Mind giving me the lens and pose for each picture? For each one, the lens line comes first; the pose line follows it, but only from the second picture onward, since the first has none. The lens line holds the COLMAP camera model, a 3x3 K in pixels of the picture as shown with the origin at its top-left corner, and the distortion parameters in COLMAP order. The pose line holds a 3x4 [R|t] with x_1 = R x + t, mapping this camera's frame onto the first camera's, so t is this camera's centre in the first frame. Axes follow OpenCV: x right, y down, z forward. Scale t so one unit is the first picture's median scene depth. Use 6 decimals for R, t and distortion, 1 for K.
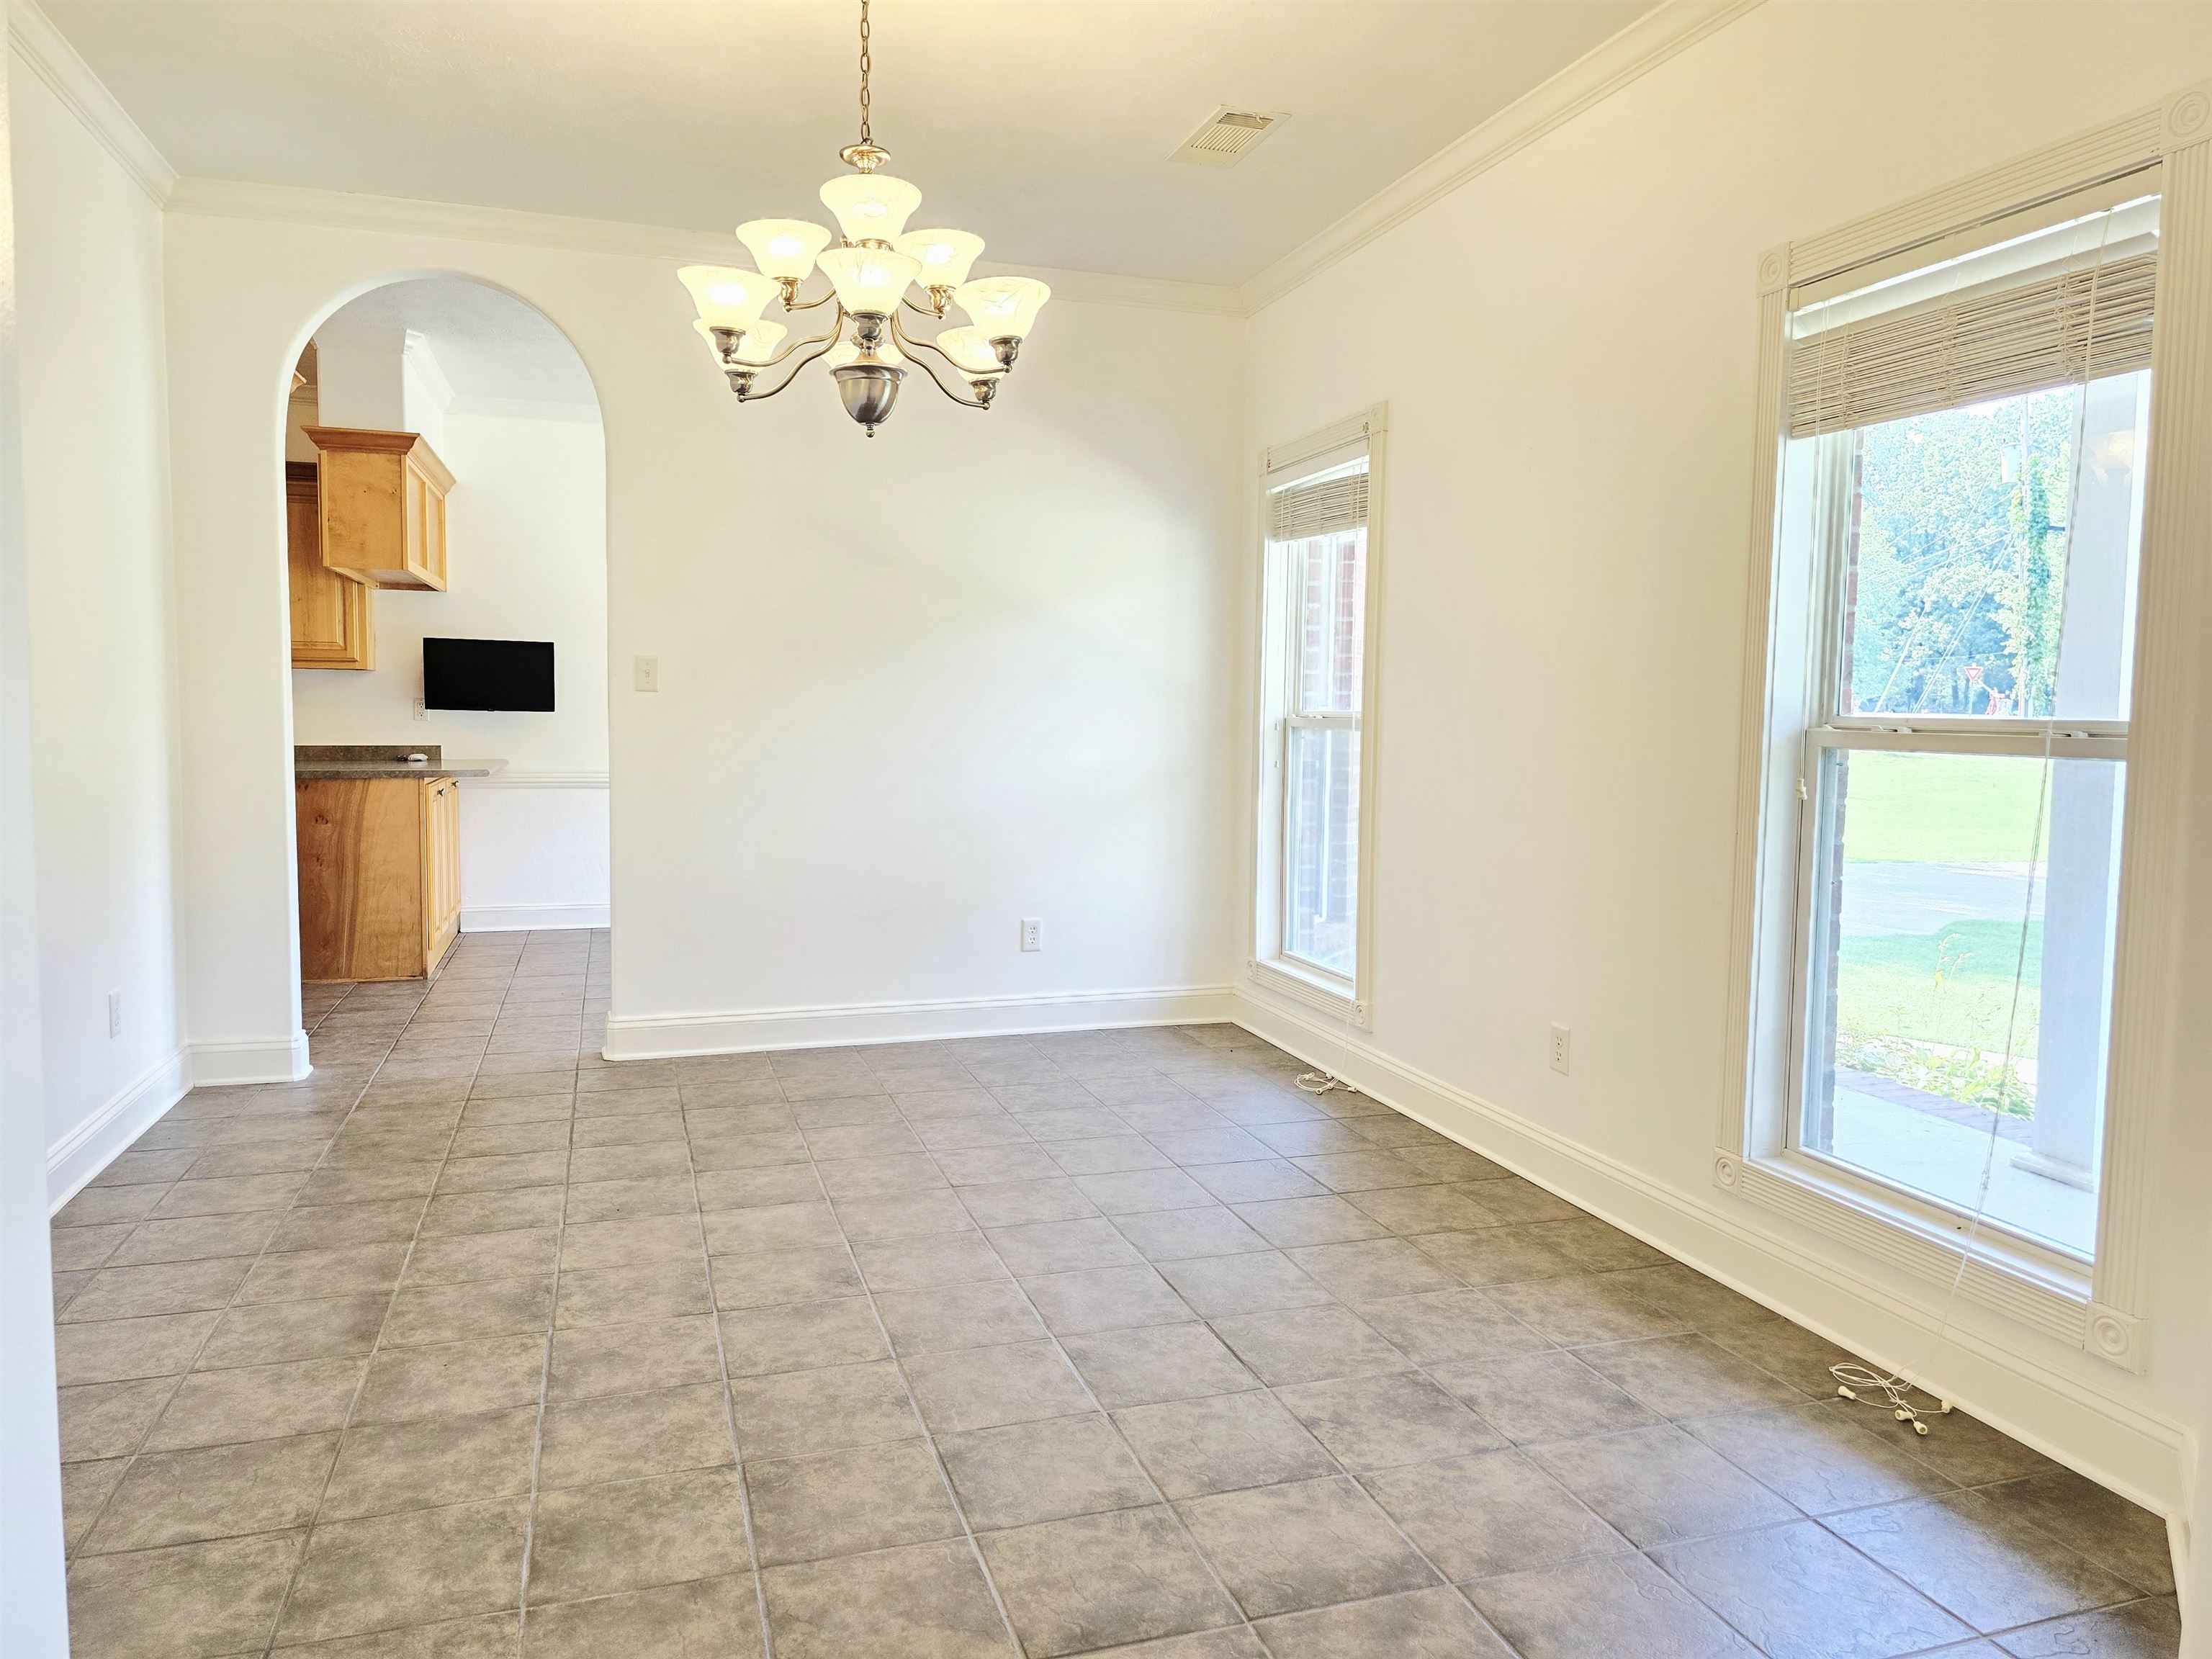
lens RADIAL K [[1495.1, 0, 1093.7], [0, 1495.1, 836.2], [0, 0, 1]] dist [0.049538, -0.025409]
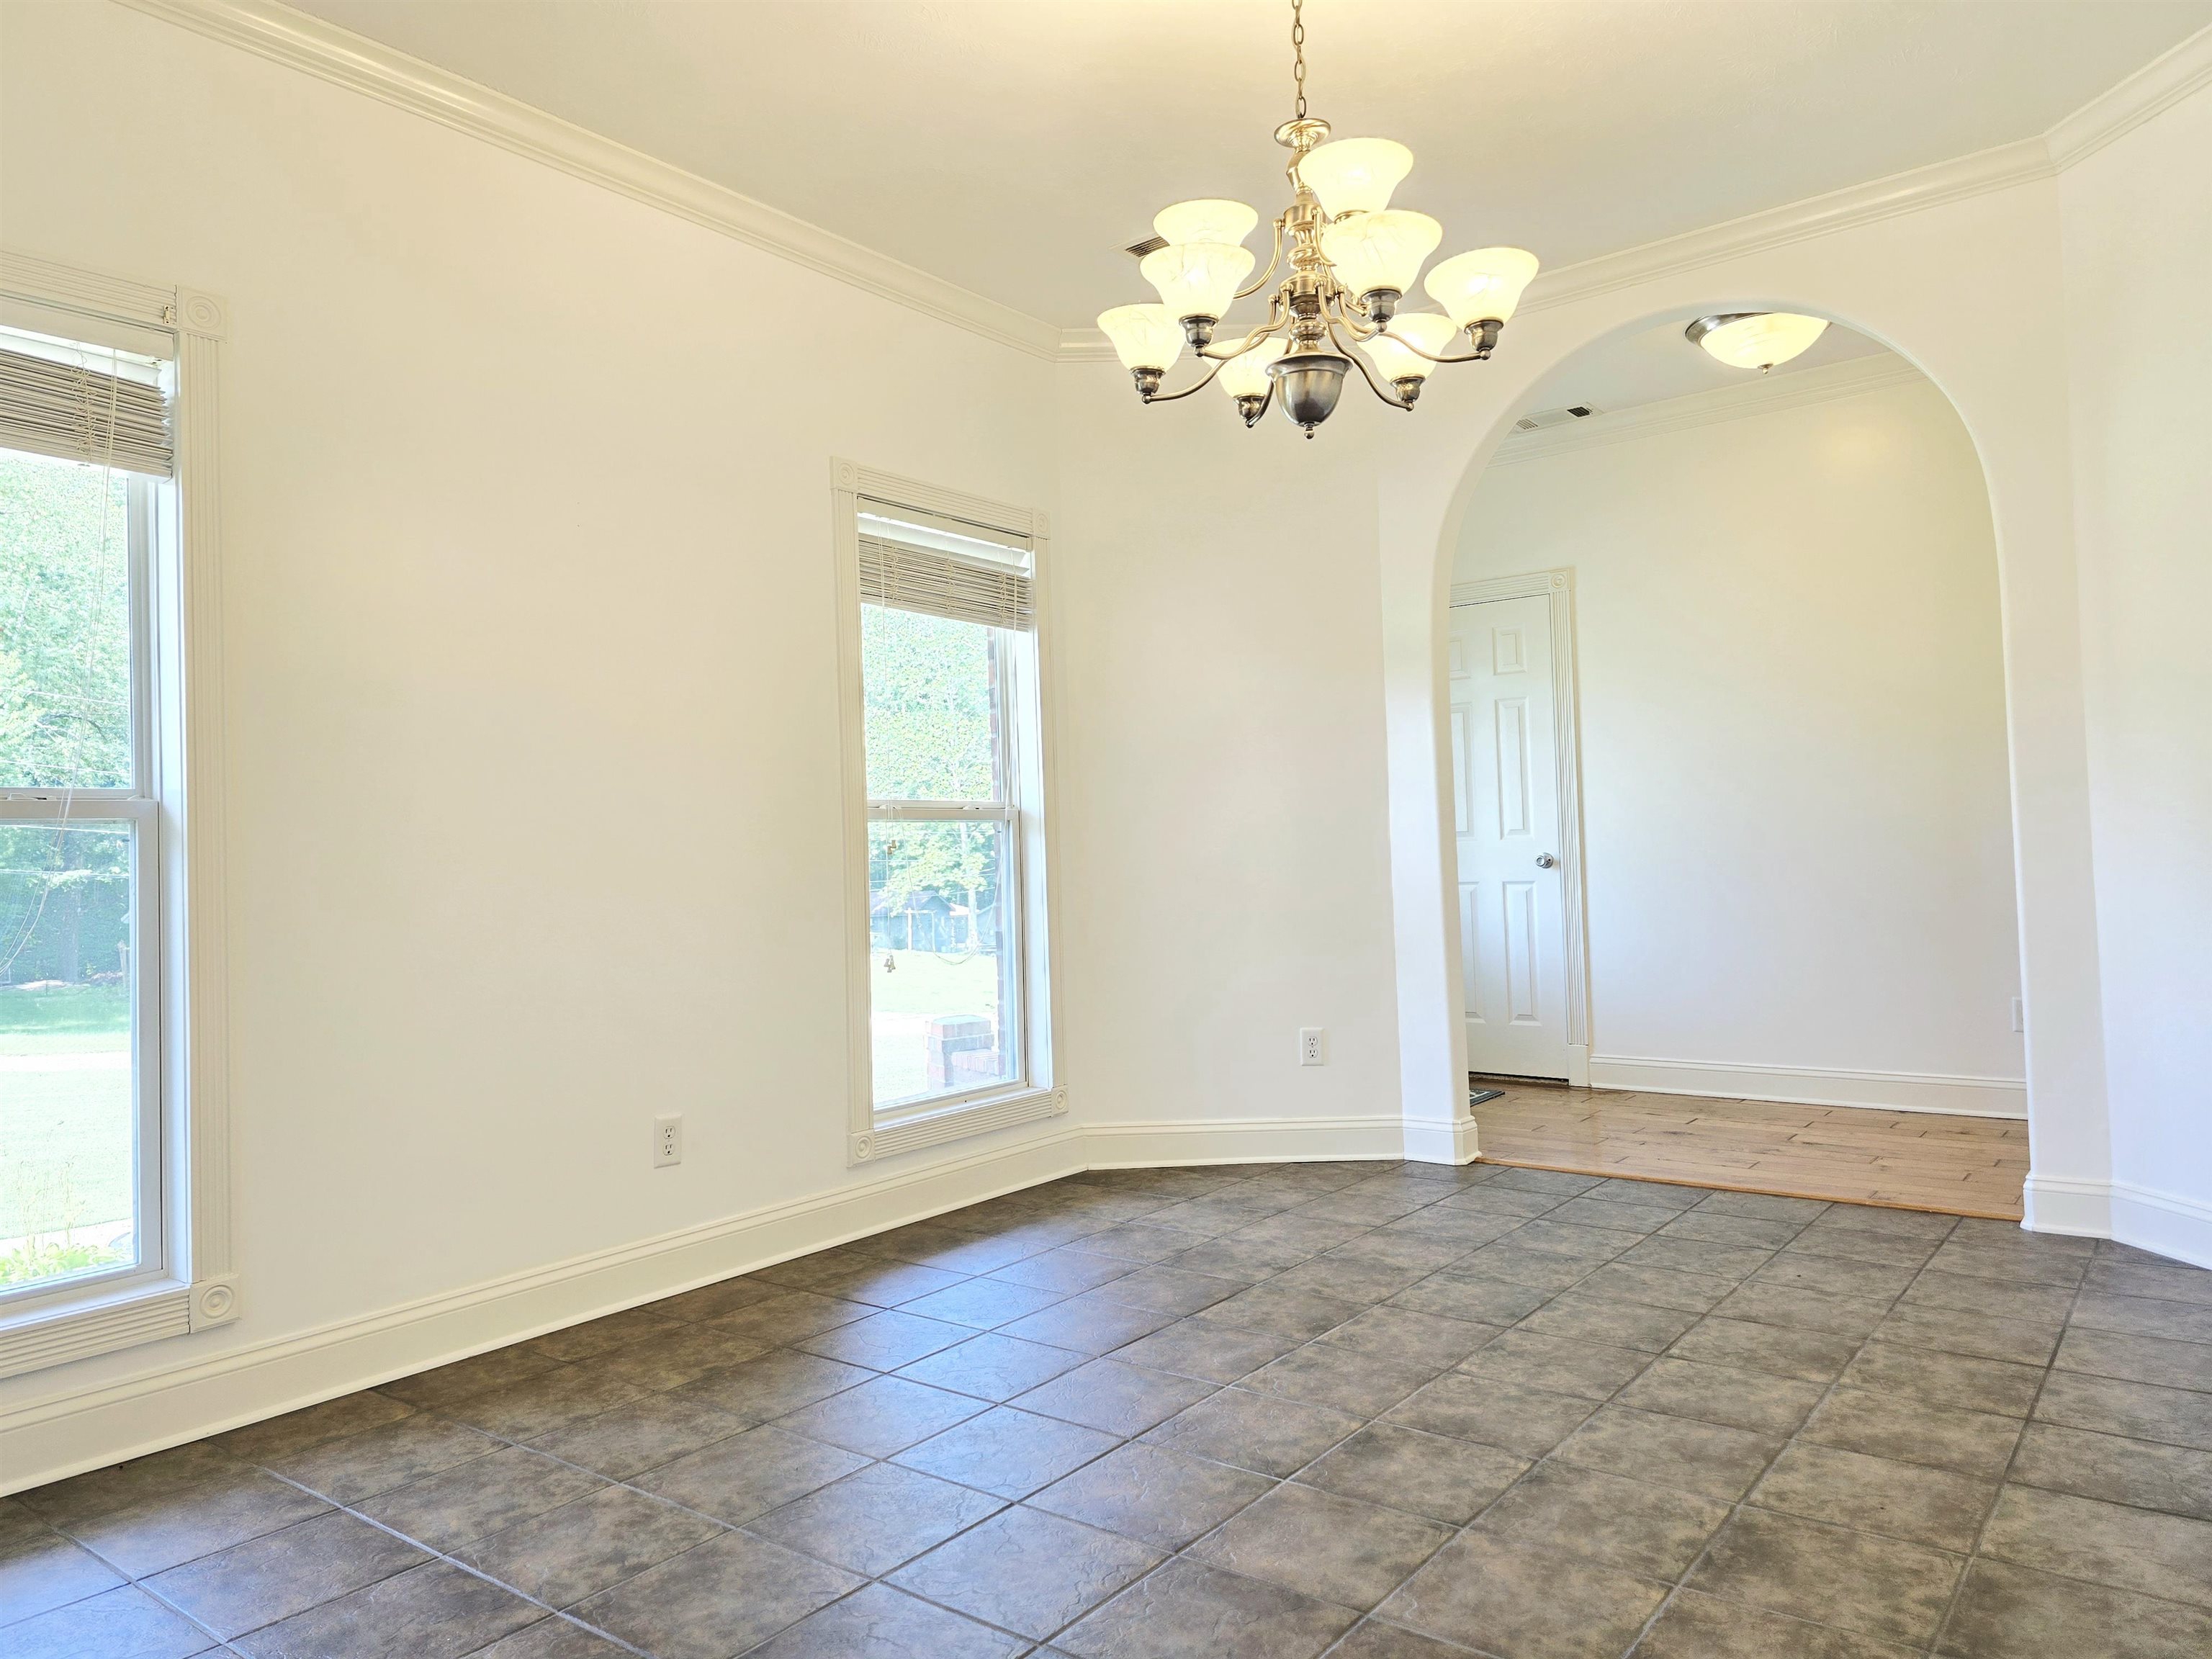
lens RADIAL K [[1495.1, 0, 1083.0], [0, 1495.1, 816.0], [0, 0, 1]] dist [0.049538, -0.025409]
pose [[-0.558602, 0.027164, 0.828991, -0.901707], [0.099161, 0.994482, 0.034231, -0.100819], [-0.823487, 0.101325, -0.558214, 1.821656]]
